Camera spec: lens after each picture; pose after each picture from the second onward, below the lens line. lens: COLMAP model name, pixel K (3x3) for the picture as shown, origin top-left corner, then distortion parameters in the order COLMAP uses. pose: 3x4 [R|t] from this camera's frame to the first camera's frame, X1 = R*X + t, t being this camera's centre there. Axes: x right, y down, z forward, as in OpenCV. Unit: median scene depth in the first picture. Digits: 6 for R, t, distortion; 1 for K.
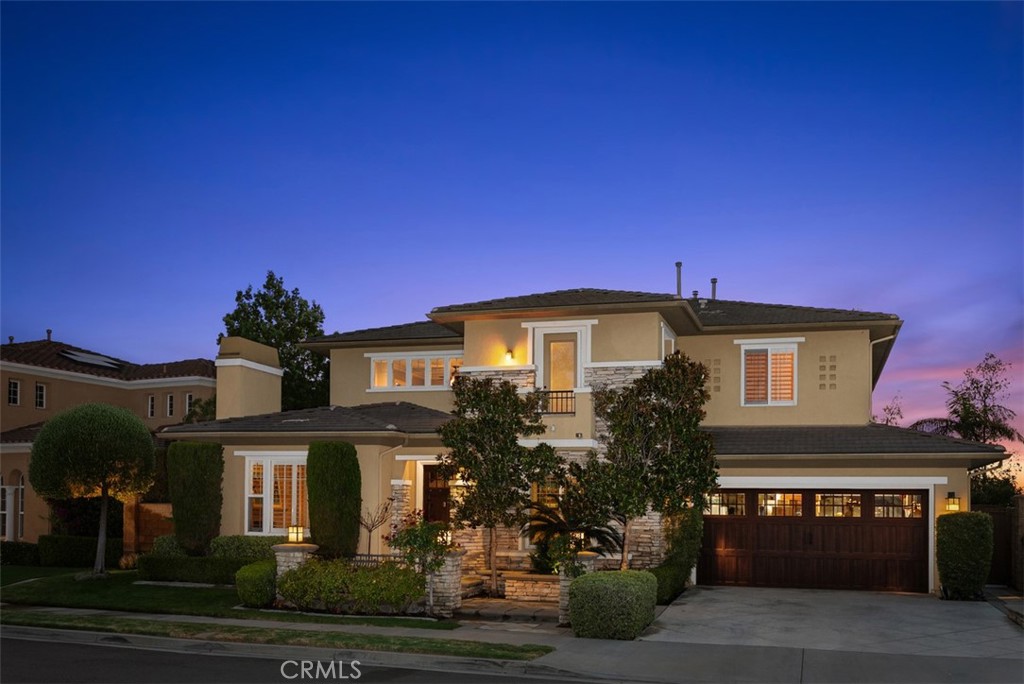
lens RADIAL K [[939.7, 0, 512.0], [0, 939.7, 342.0], [0, 0, 1]] dist [-0.019622, 0.000584]
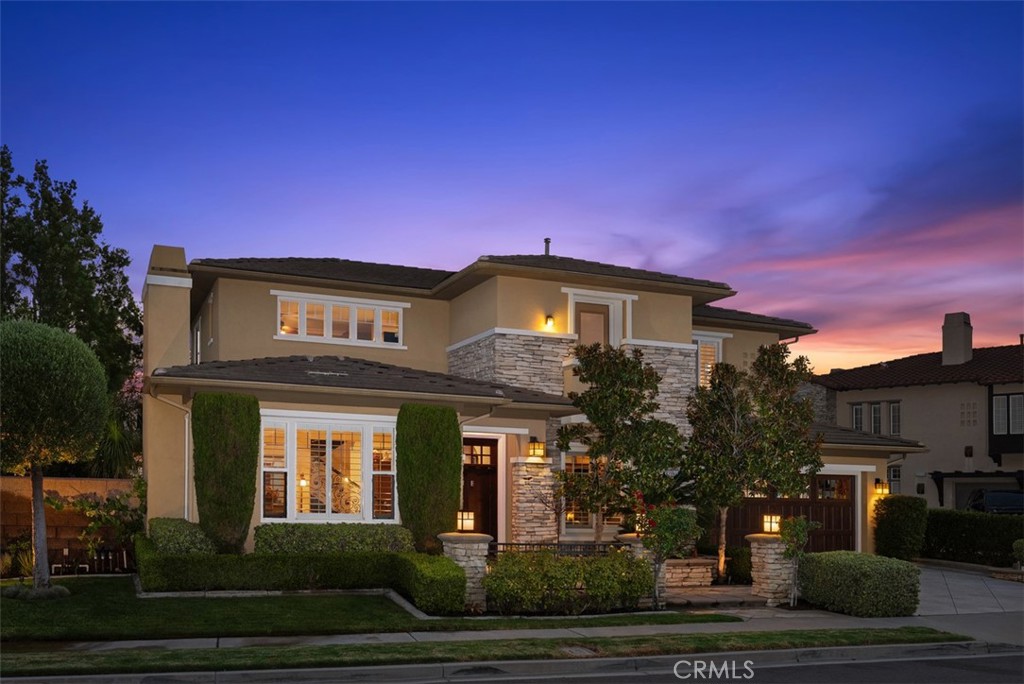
lens RADIAL K [[989.6, 0, 512.0], [0, 989.6, 342.0], [0, 0, 1]] dist [0.002155, -0.004370]
pose [[0.778858, 0.097152, 0.619630, -0.666200], [-0.119787, 0.992787, -0.005091, 0.046537], [-0.615655, -0.070258, 0.784877, 0.287903]]
